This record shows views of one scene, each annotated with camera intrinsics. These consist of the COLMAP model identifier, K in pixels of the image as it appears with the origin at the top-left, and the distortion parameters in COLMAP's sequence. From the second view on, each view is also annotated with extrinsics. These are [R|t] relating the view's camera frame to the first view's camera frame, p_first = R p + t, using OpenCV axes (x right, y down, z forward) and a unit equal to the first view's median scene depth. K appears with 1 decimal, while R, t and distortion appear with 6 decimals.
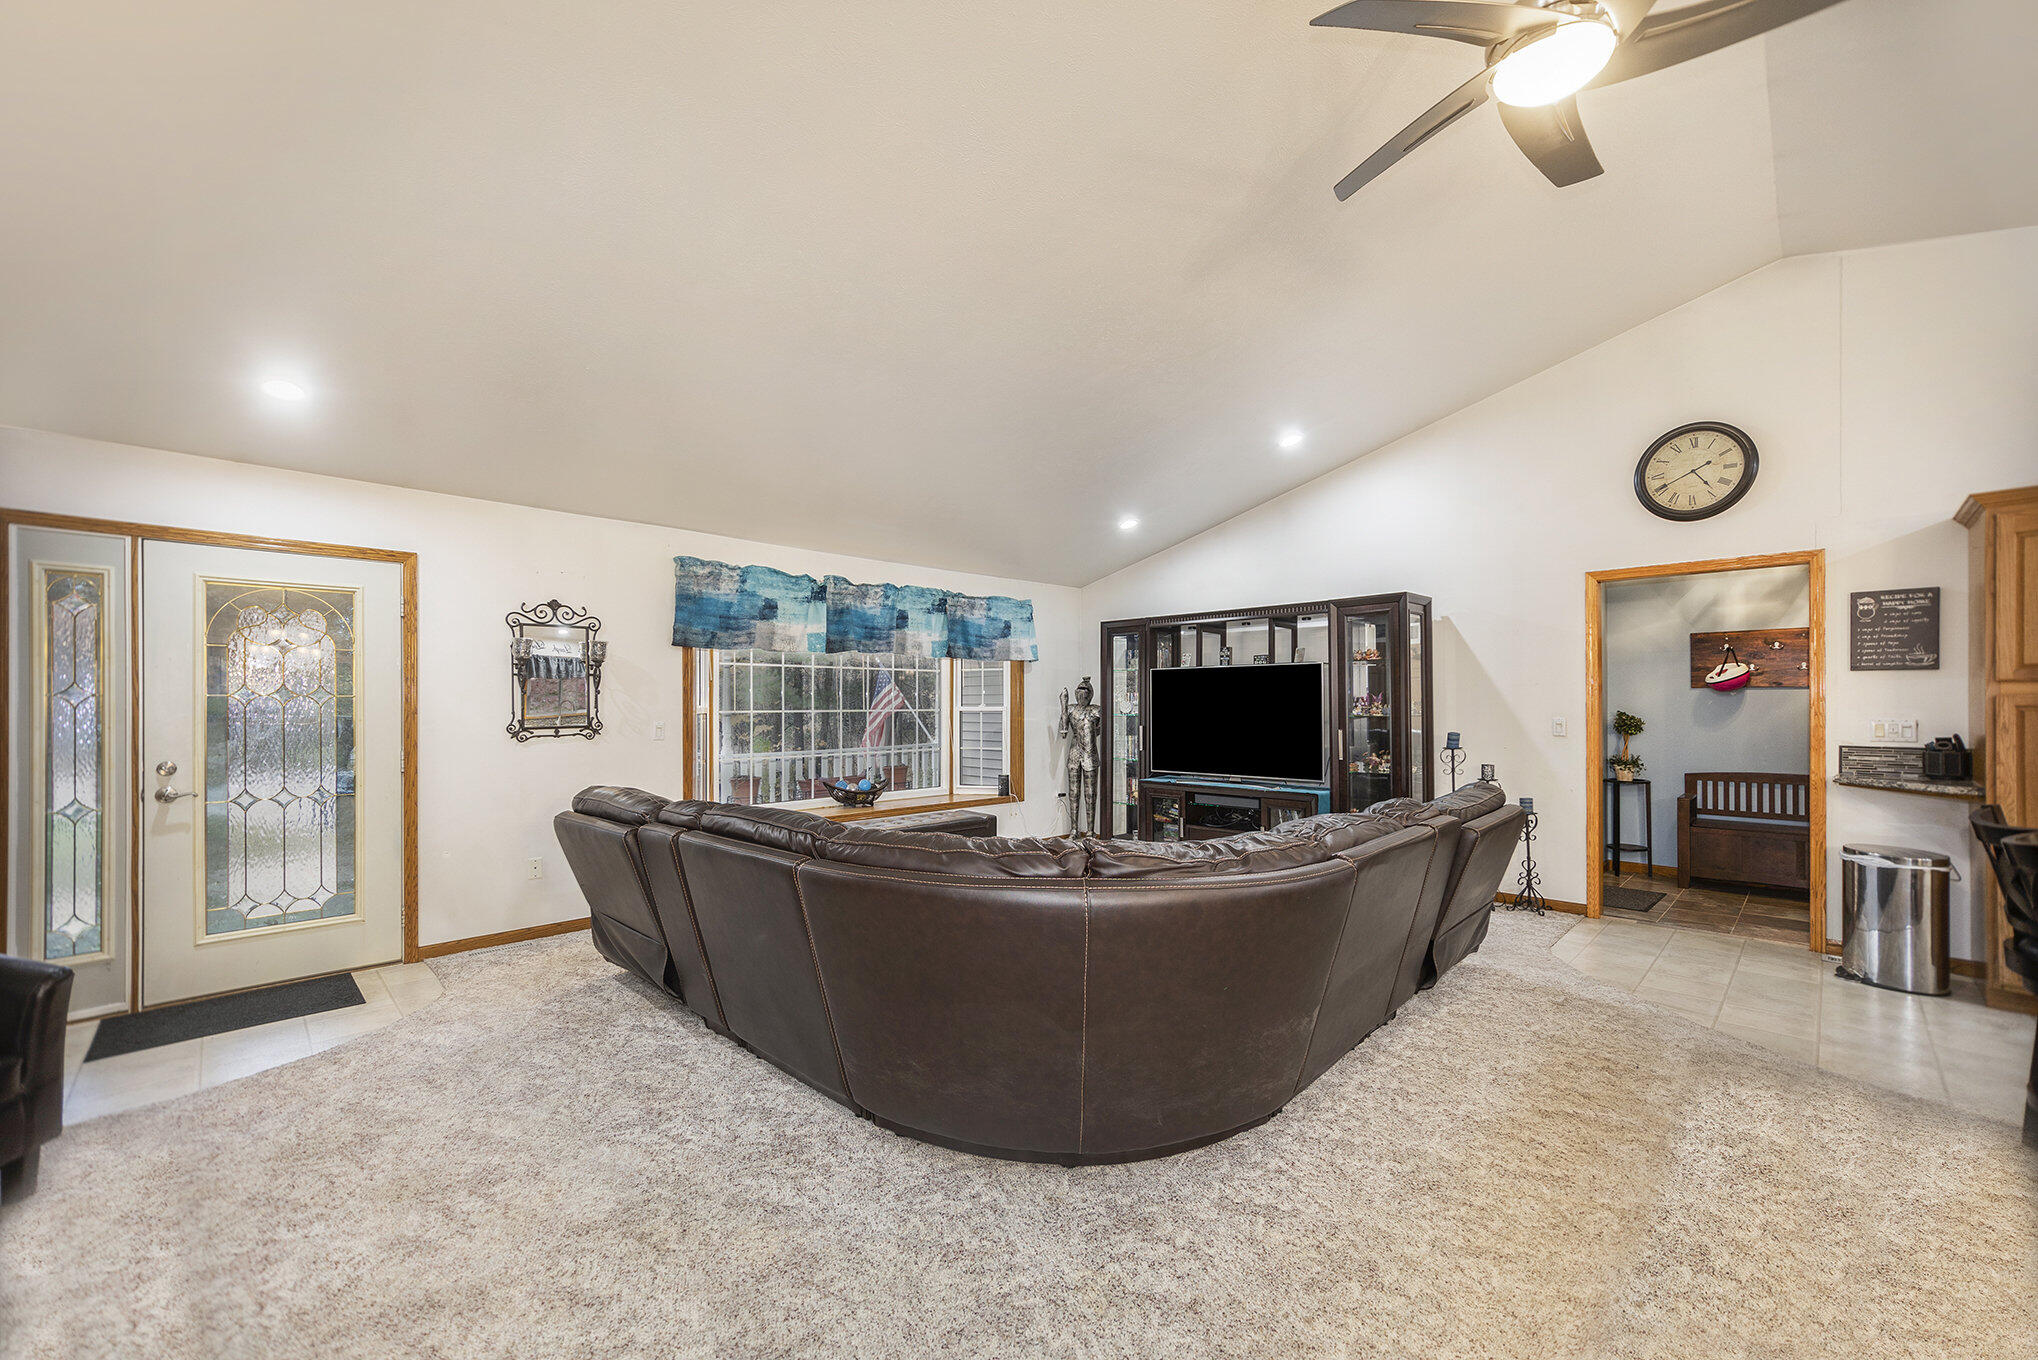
lens RADIAL K [[804.2, 0, 972.9], [0, 804.2, 709.9], [0, 0, 1]] dist [0.001376, 0.000894]
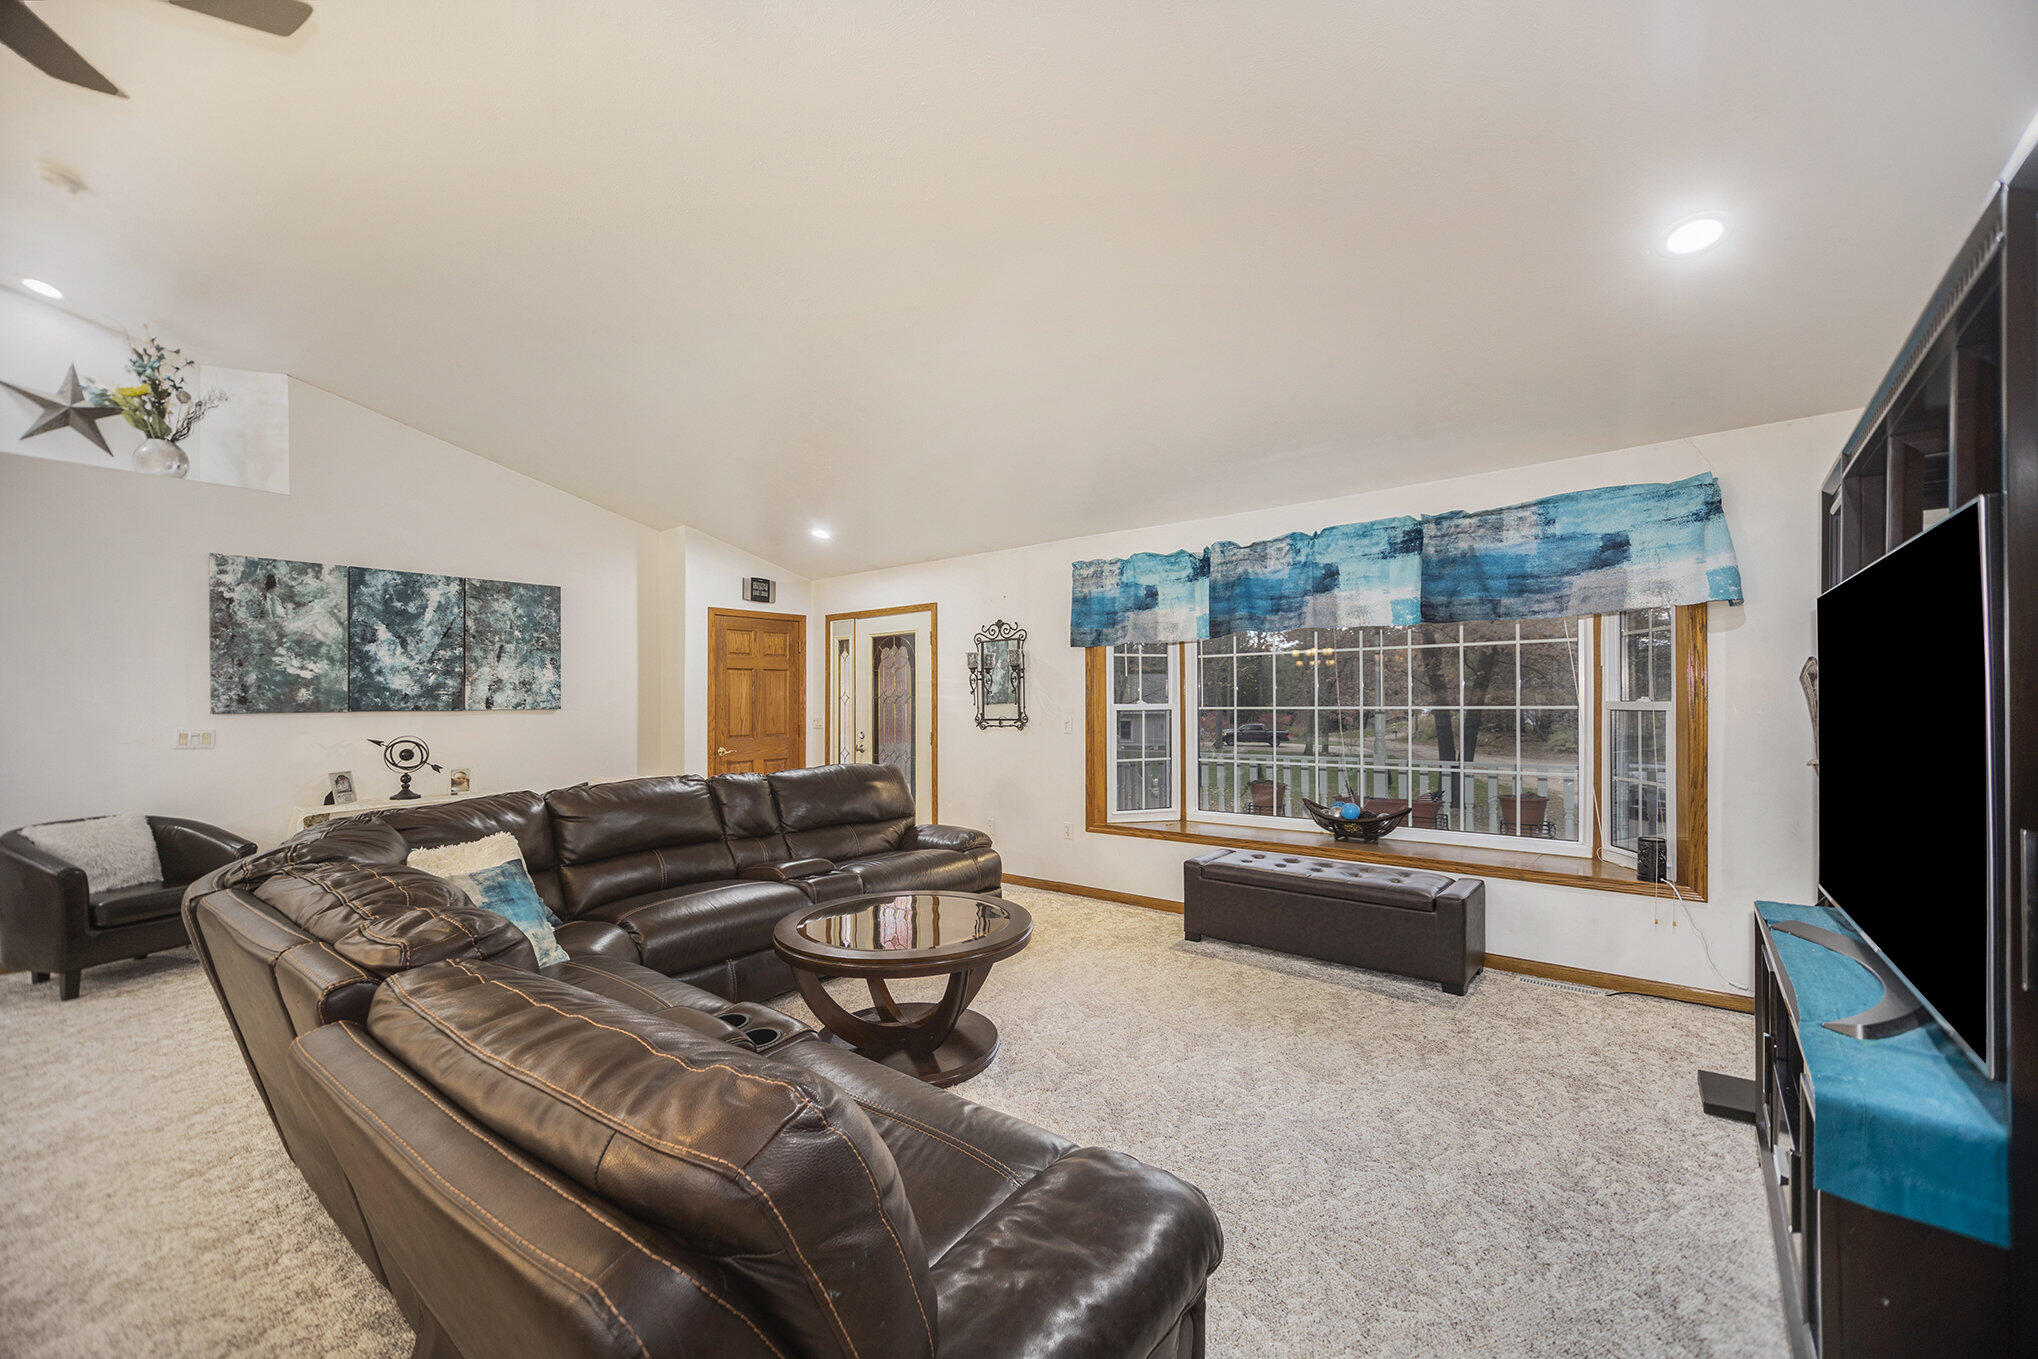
lens RADIAL K [[804.2, 0, 1040.9], [0, 804.2, 696.6], [0, 0, 1]] dist [0.001376, 0.000894]
pose [[0.134731, -0.002669, -0.990879, 0.639778], [-0.000179, 0.999996, -0.002717, -0.009292], [0.990882, 0.000544, 0.134730, 0.752597]]
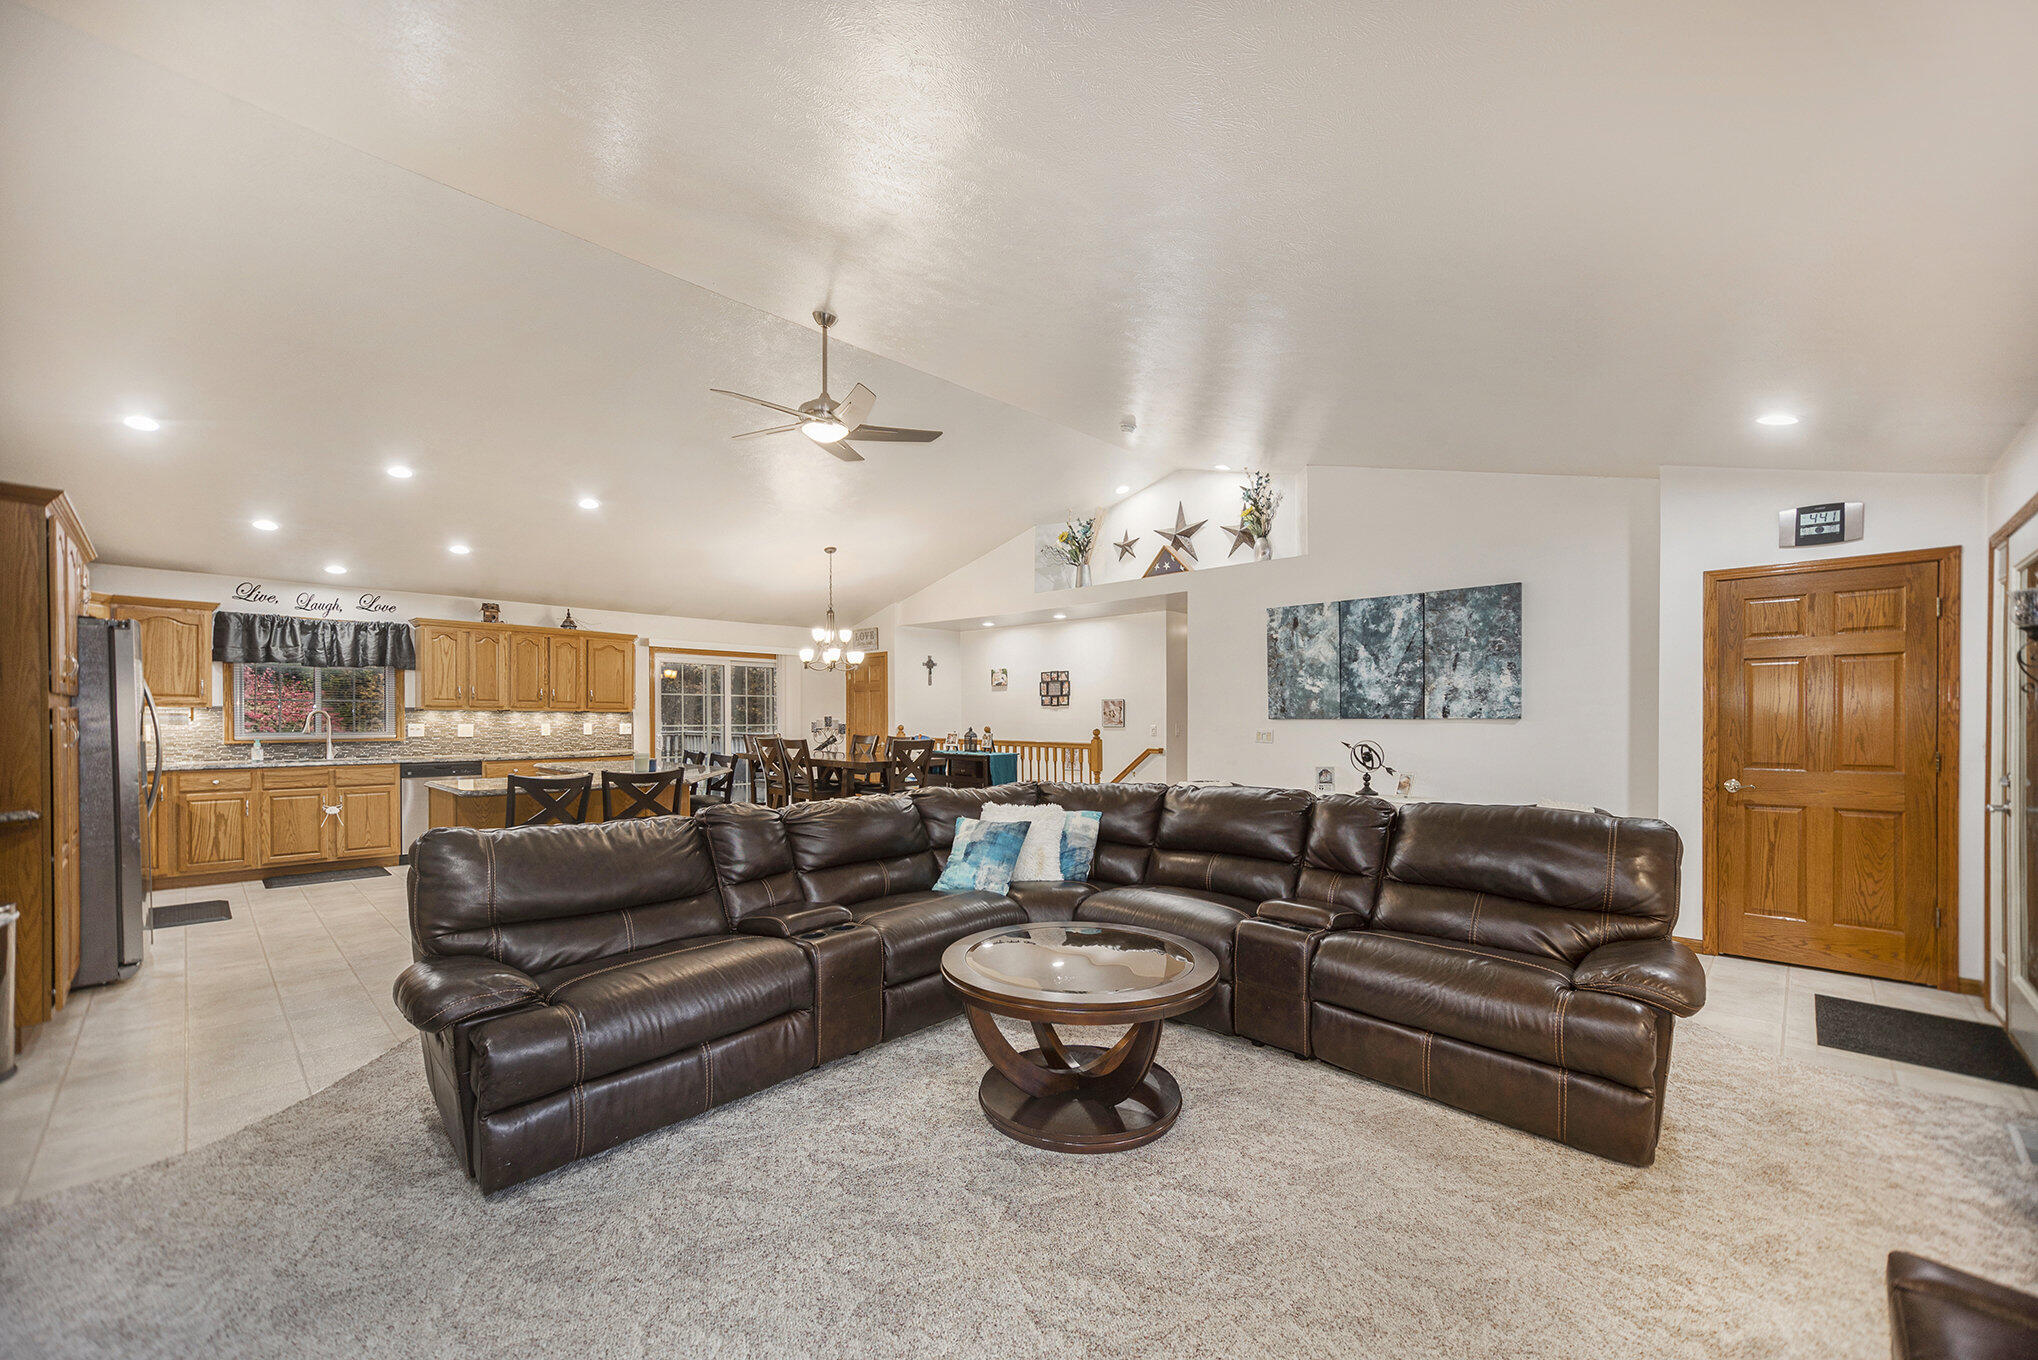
lens RADIAL K [[804.2, 0, 987.6], [0, 804.2, 731.8], [0, 0, 1]] dist [0.001376, 0.000894]
pose [[-0.999743, 0.003225, -0.022434, 0.140372], [0.002670, 0.999690, 0.024749, -0.005359], [0.022507, 0.024683, -0.999442, 1.226802]]
